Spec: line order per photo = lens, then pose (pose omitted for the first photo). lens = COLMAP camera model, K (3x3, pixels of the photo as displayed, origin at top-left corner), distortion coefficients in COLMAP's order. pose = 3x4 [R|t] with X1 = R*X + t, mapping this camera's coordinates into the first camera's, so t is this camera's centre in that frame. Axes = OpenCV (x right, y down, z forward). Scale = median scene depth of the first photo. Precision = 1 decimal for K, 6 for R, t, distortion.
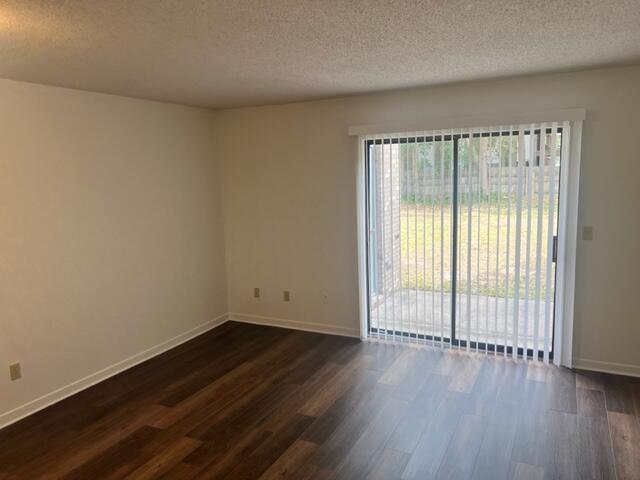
lens RADIAL K [[485.2, 0, 321.4], [0, 485.2, 239.4], [0, 0, 1]] dist [-0.000402, -0.001103]
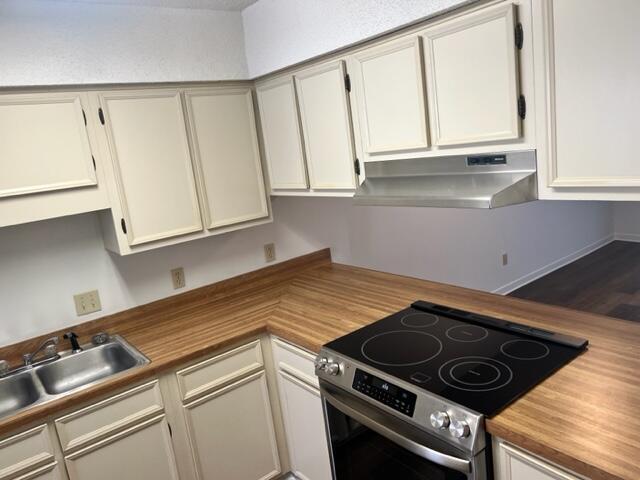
lens RADIAL K [[485.2, 0, 318.8], [0, 485.2, 239.1], [0, 0, 1]] dist [-0.000402, -0.001103]
pose [[0.888563, 0.009474, -0.458657, -0.472056], [0.033783, 0.995721, 0.086016, 0.082264], [0.457509, -0.091926, 0.884440, -0.437643]]
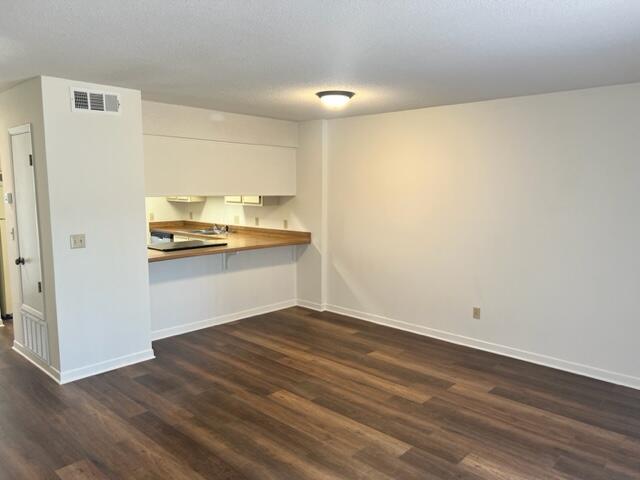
lens RADIAL K [[485.2, 0, 321.5], [0, 485.2, 239.6], [0, 0, 1]] dist [-0.000402, -0.001103]
pose [[-0.285054, 0.146441, -0.947259, 0.770925], [-0.131505, 0.972940, 0.189985, -0.133917], [0.949447, 0.178725, -0.258083, 0.900411]]
